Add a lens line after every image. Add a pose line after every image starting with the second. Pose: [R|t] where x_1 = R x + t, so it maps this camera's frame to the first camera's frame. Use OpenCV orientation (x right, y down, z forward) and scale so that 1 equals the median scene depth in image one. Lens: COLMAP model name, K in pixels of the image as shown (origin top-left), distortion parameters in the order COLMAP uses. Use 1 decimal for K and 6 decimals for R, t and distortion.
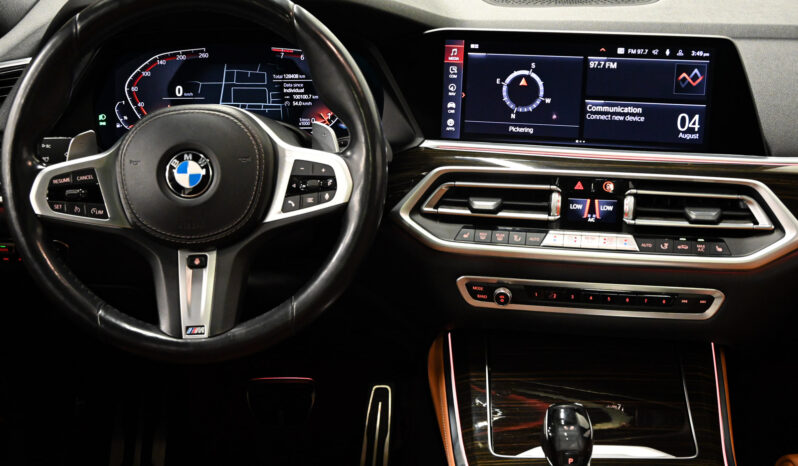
lens RADIAL K [[1188.6, 0, 392.5], [0, 1188.6, 238.5], [0, 0, 1]] dist [0.024952, 0.000000]
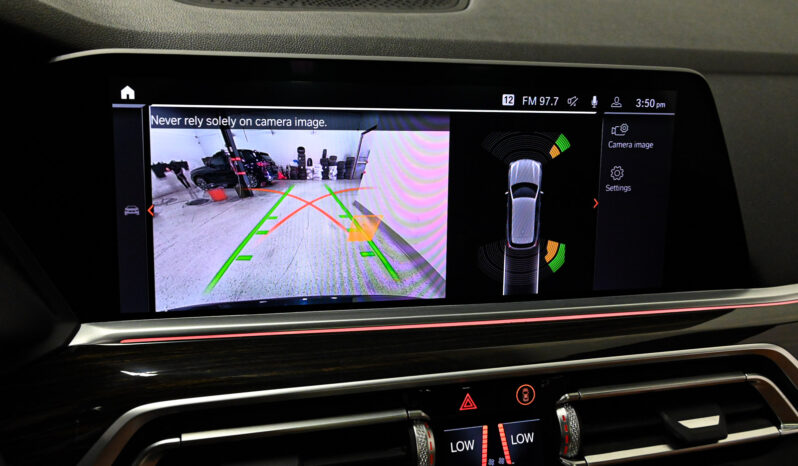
lens RADIAL K [[795.6, 0, 394.1], [0, 795.6, 233.3], [0, 0, 1]] dist [0.020880, 0.000000]
pose [[0.879741, -0.100801, 0.464646, -0.003947], [0.077960, 0.994623, 0.068168, -0.212618], [-0.469019, -0.023746, 0.882869, 1.209534]]
